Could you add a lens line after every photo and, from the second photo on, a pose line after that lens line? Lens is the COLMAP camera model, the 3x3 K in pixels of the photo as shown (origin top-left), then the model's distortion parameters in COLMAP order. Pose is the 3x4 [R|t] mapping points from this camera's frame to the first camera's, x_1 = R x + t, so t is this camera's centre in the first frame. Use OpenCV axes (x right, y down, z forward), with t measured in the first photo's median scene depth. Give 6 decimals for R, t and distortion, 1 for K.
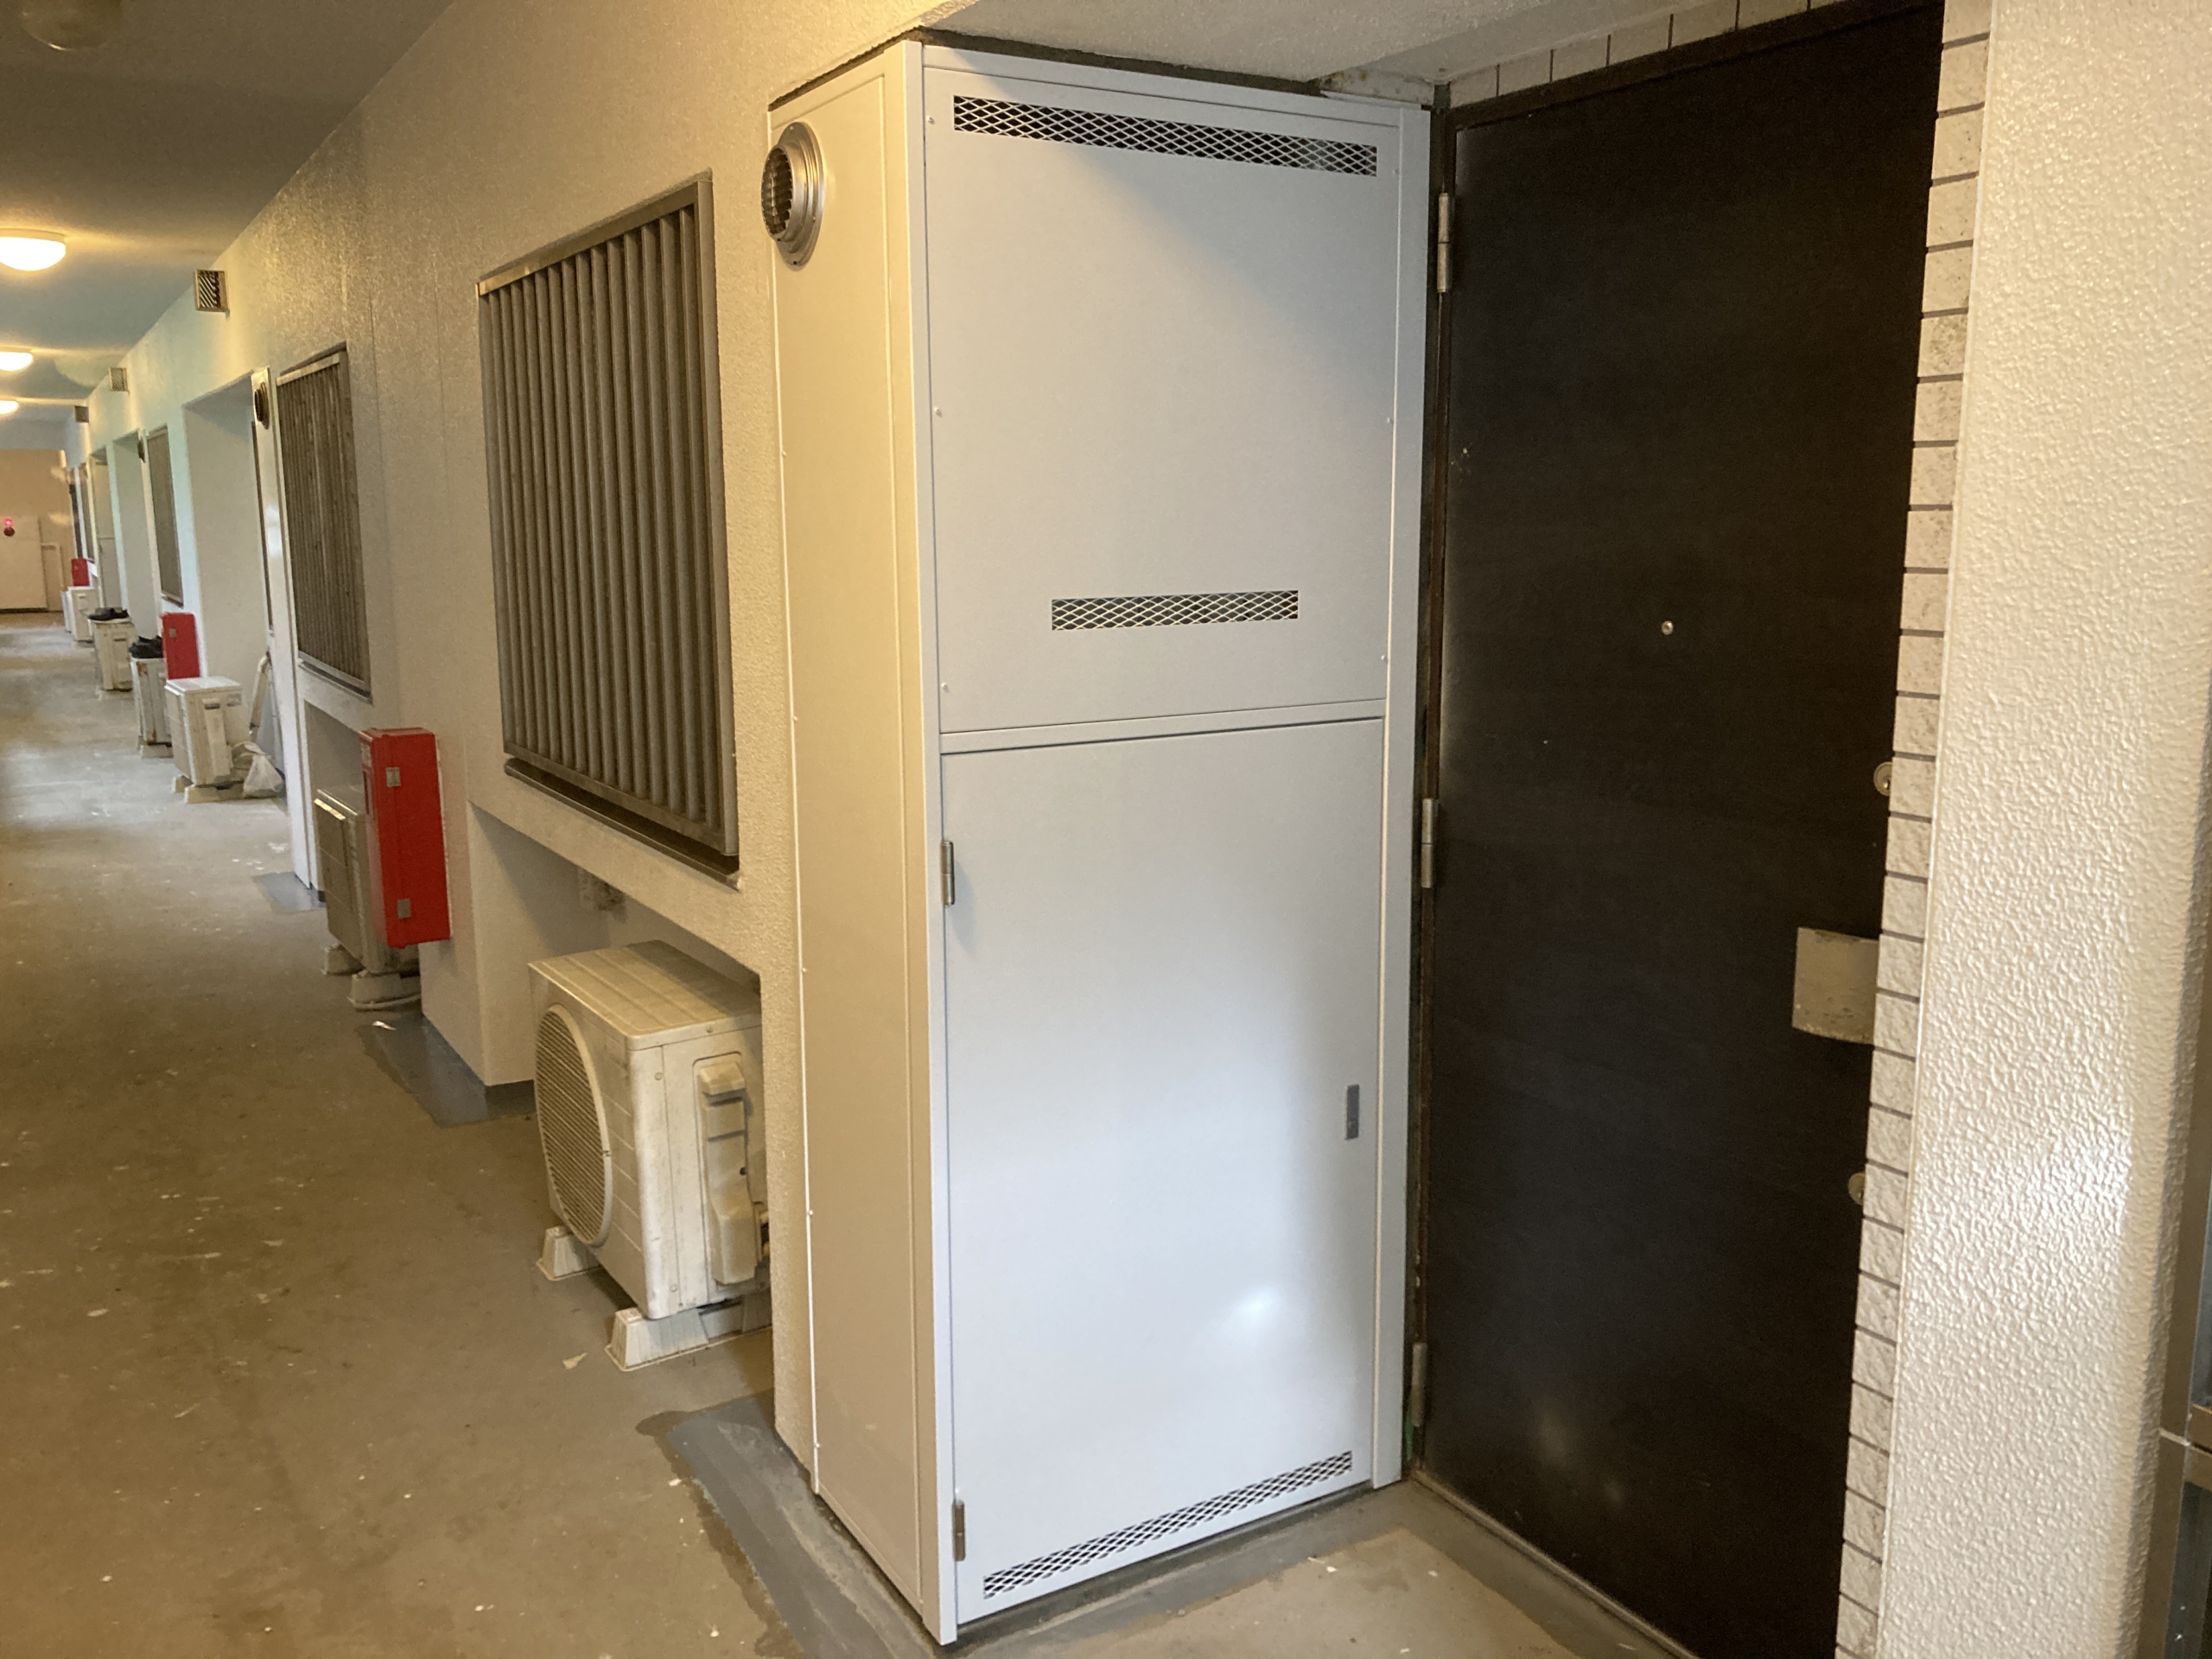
lens RADIAL K [[1808.7, 0, 1134.9], [0, 1808.7, 829.2], [0, 0, 1]] dist [0.001902, -0.002374]
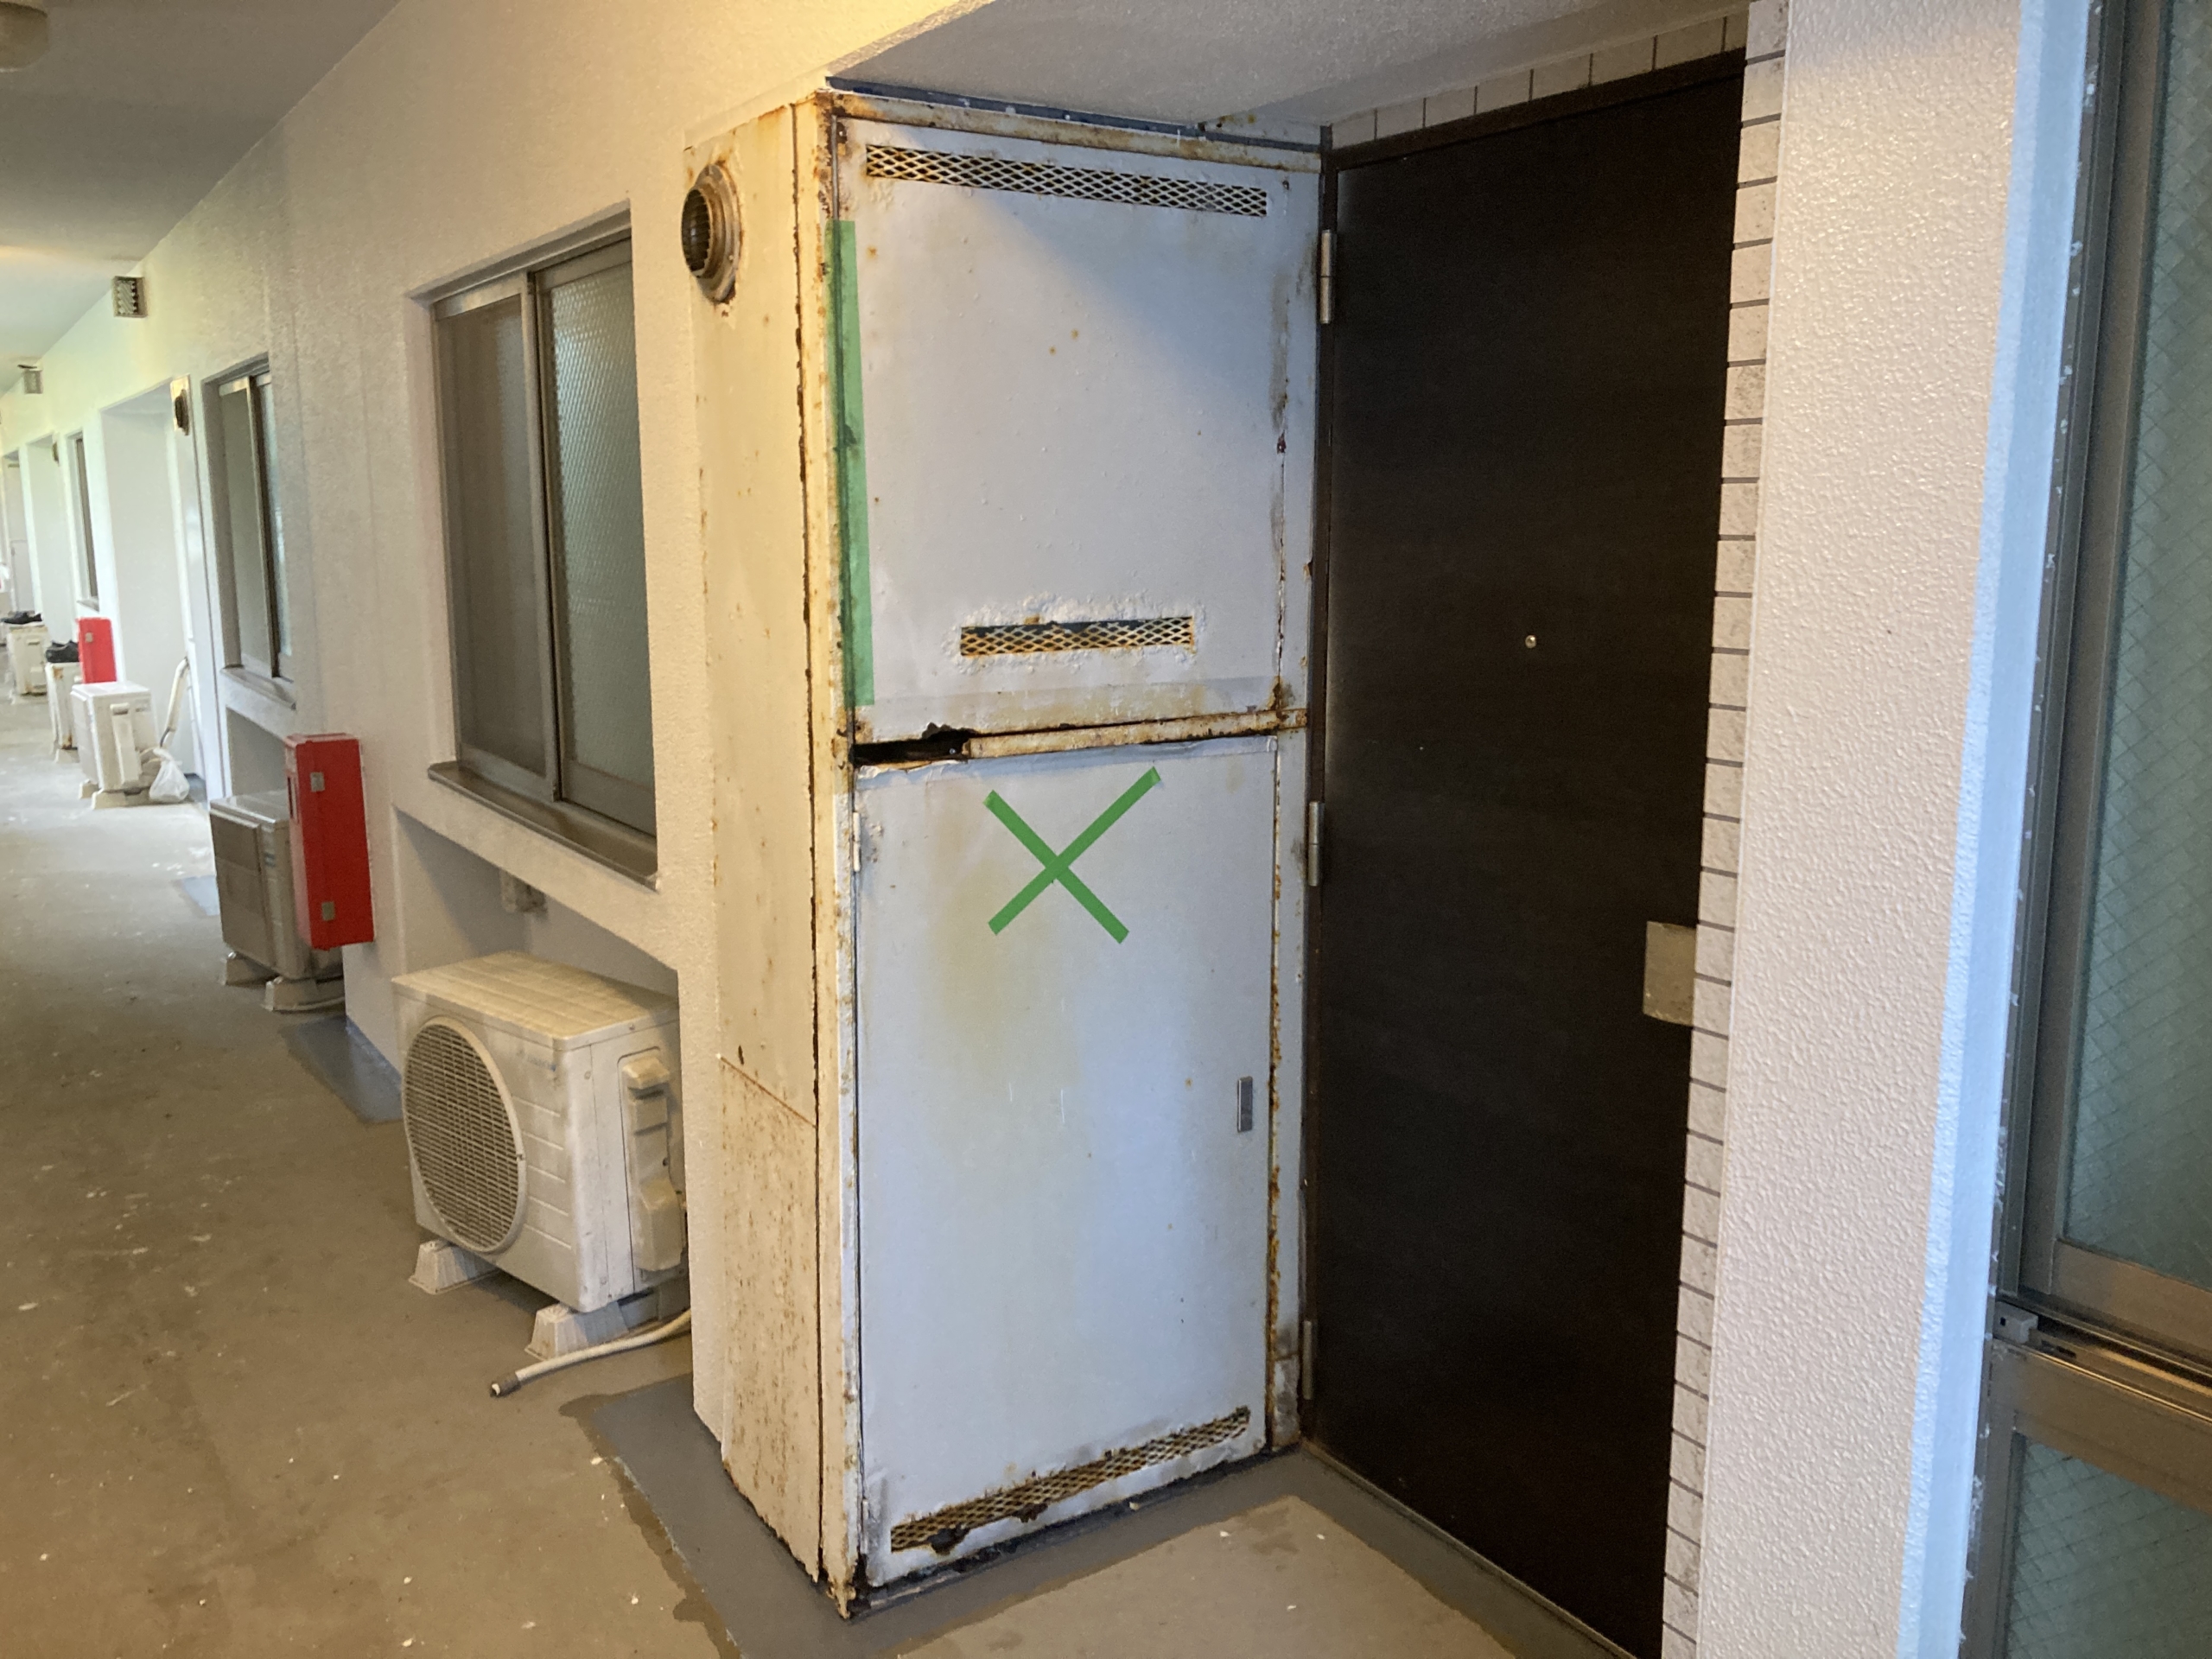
lens RADIAL K [[1827.6, 0, 1106.0], [0, 1827.6, 829.5], [0, 0, 1]] dist [-0.004541, 0.006628]
pose [[0.999730, -0.001696, 0.023179, 0.025467], [0.001747, 0.999996, -0.002178, 0.002064], [-0.023175, 0.002218, 0.999729, -0.098450]]
